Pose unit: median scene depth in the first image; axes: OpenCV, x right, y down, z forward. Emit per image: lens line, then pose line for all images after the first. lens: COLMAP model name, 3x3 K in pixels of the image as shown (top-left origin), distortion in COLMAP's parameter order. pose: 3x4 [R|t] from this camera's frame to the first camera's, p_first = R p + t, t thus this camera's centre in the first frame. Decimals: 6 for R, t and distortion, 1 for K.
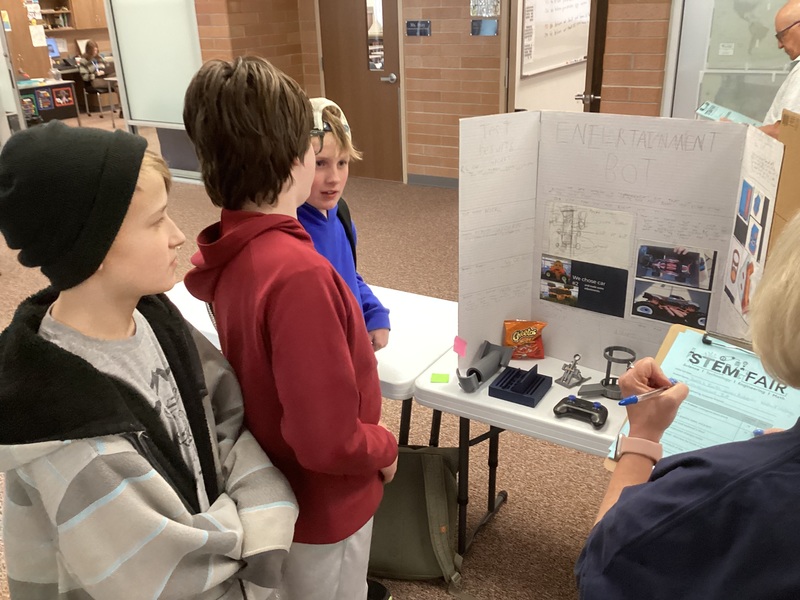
lens RADIAL K [[719.1, 0, 400.0], [0, 719.1, 300.0], [0, 0, 1]] dist [0.003263, -0.001869]
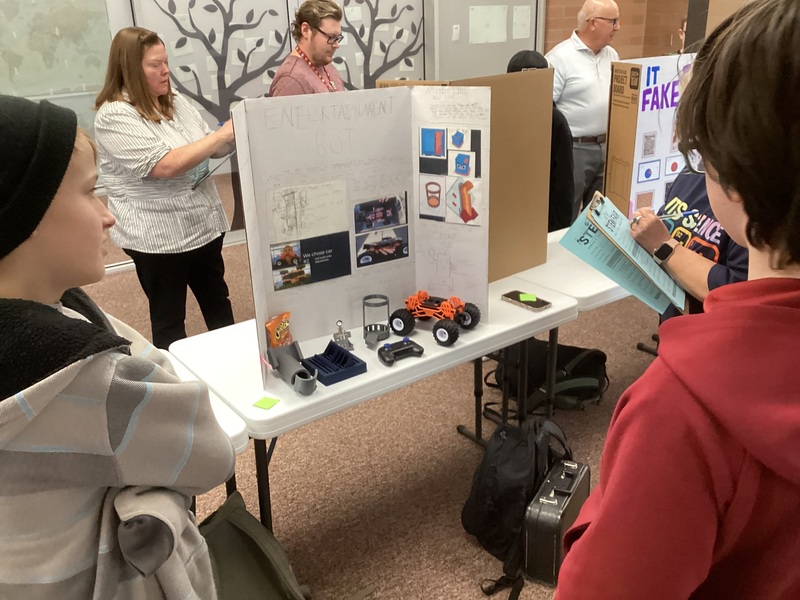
lens RADIAL K [[719.1, 0, 400.0], [0, 719.1, 300.0], [0, 0, 1]] dist [0.003263, -0.001869]
pose [[0.354646, -0.319868, 0.878584, -0.676410], [0.369212, 0.911208, 0.182711, -0.118025], [-0.859016, 0.259586, 0.441255, 0.460755]]
